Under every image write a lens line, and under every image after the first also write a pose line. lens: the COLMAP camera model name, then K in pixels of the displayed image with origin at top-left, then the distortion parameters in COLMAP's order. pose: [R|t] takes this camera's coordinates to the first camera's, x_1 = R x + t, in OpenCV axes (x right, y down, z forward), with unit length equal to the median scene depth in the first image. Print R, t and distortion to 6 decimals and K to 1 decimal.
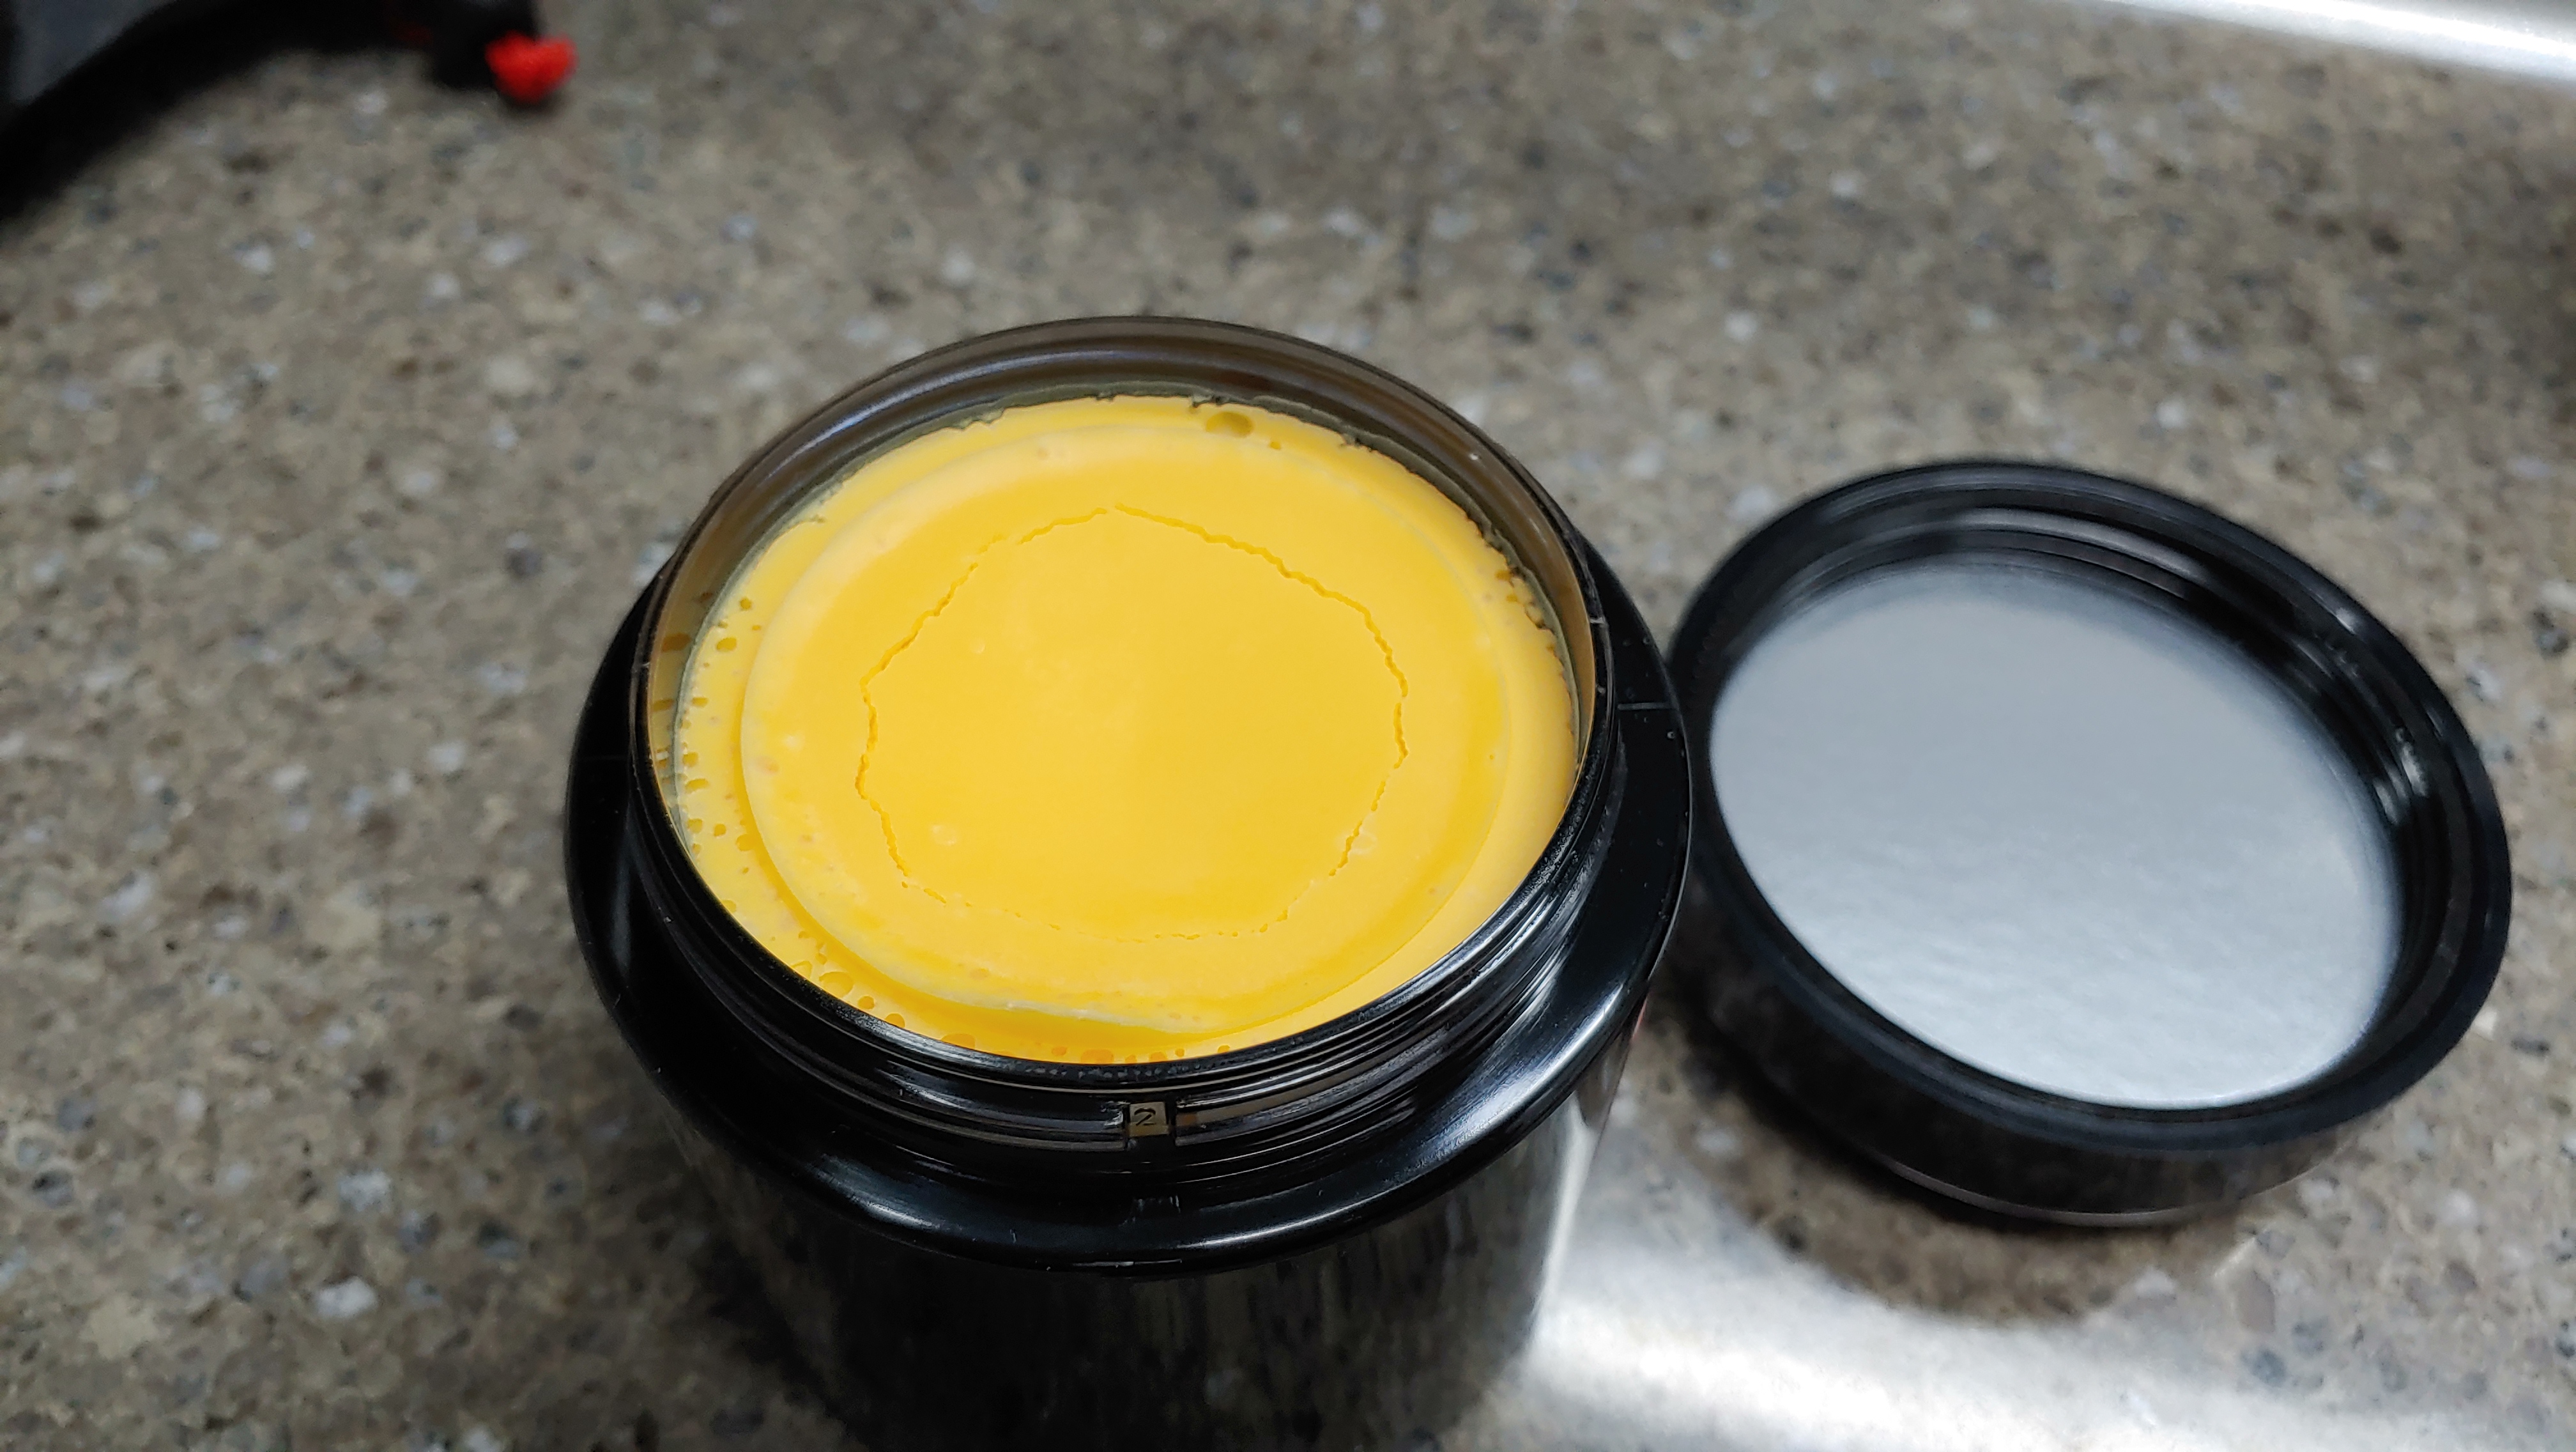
lens RADIAL K [[2038.0, 0, 1264.4], [0, 2038.0, 709.0], [0, 0, 1]] dist [-0.097477, 0.084642]
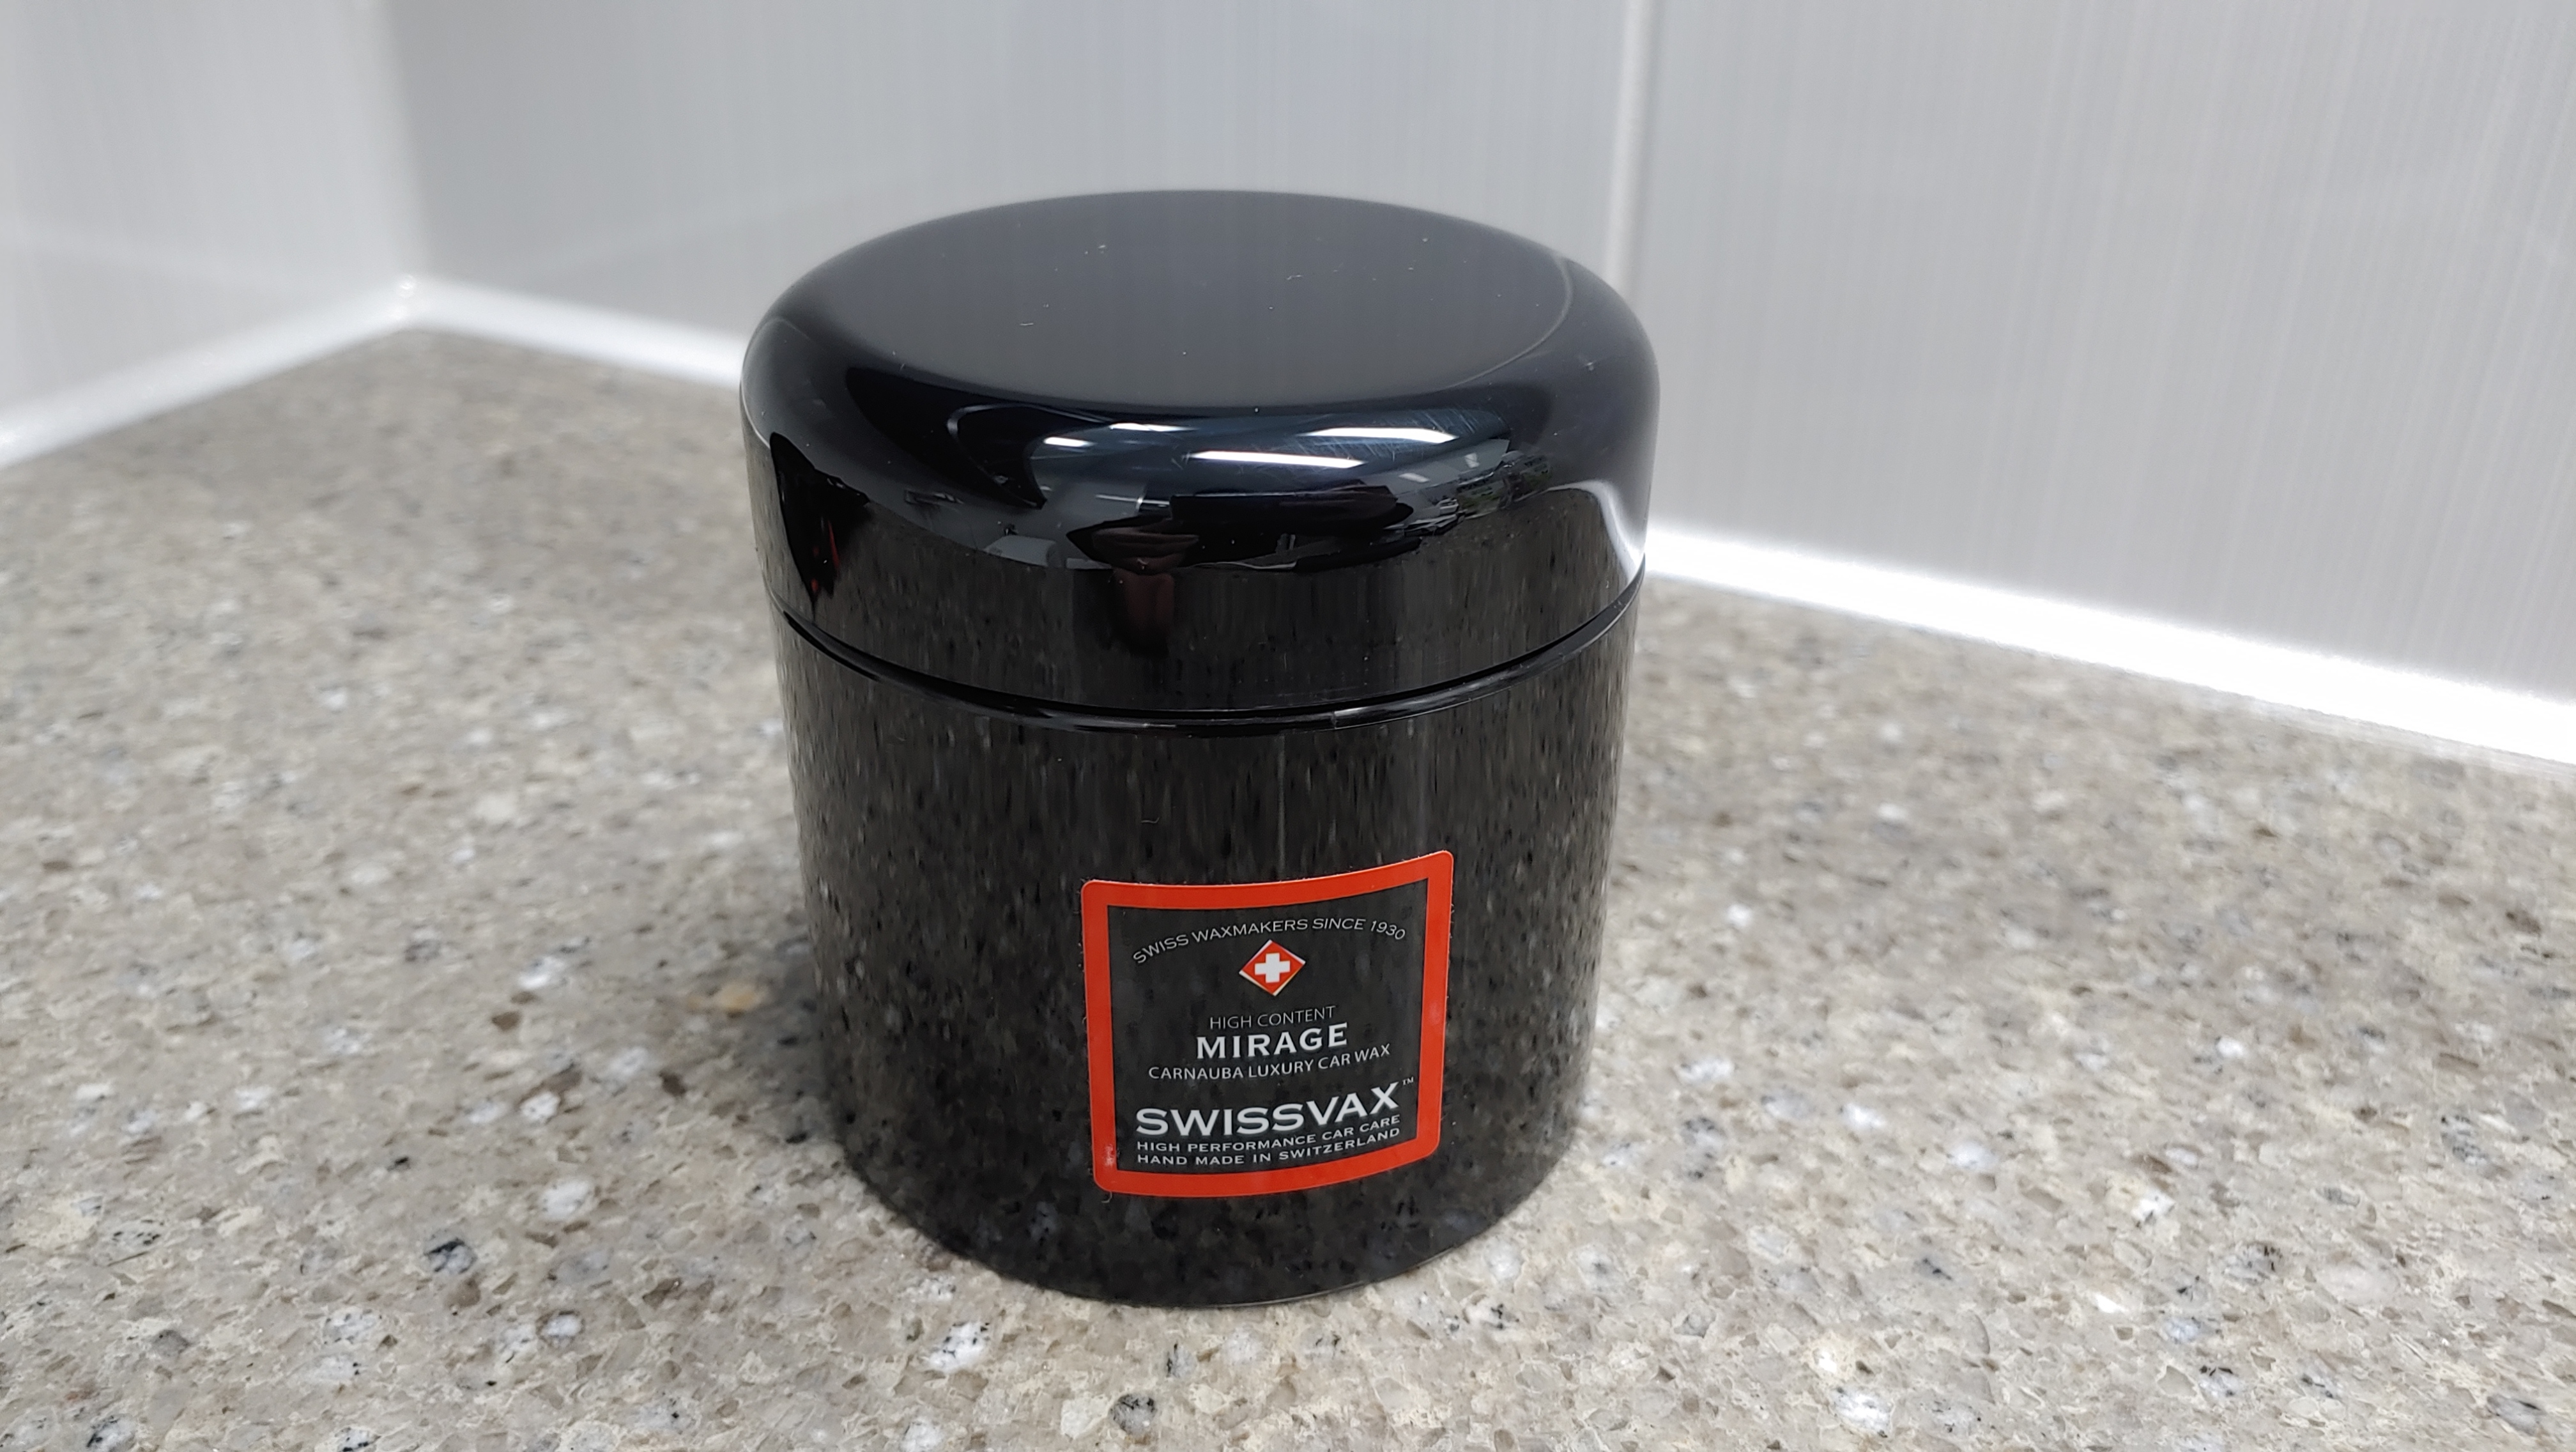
lens RADIAL K [[2038.0, 0, 1294.8], [0, 2038.0, 723.9], [0, 0, 1]] dist [-0.097477, 0.084642]
pose [[0.977823, 0.093558, -0.187376, 0.208231], [-0.165207, 0.894450, -0.415530, 0.152929], [0.128722, 0.437271, 0.890070, 0.123570]]
